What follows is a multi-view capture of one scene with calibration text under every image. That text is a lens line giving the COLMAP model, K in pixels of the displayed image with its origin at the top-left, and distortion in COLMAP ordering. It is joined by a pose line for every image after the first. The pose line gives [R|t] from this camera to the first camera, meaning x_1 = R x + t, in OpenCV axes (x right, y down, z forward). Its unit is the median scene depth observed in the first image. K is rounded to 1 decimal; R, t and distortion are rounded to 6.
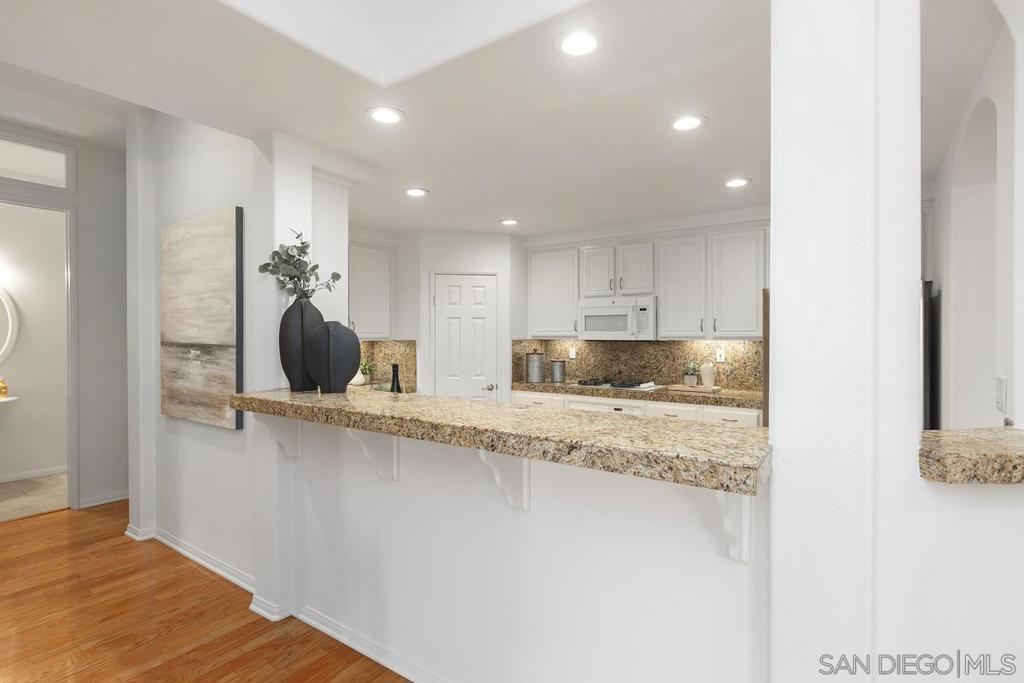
lens RADIAL K [[504.2, 0, 513.0], [0, 504.2, 337.5], [0, 0, 1]] dist [-0.000410, -0.000123]
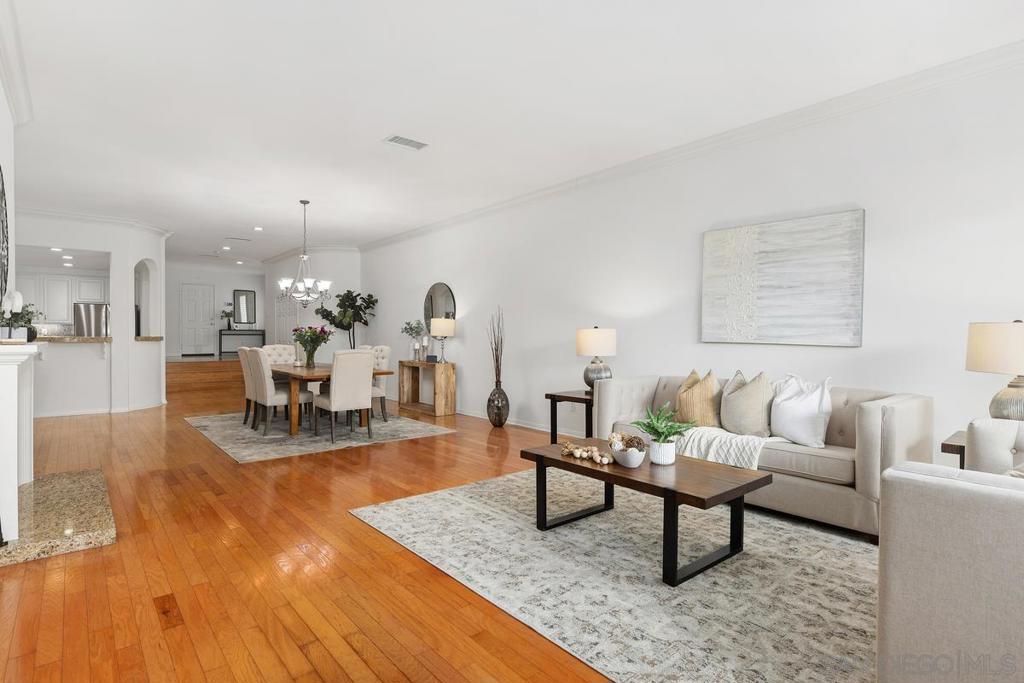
lens RADIAL K [[504.2, 0, 513.0], [0, 504.2, 337.5], [0, 0, 1]] dist [-0.000410, -0.000123]
pose [[0.236354, -0.000132, 0.971667, -1.098224], [0.000289, 1.000000, 0.000066, 0.058799], [-0.971667, 0.000265, 0.236354, -1.327056]]
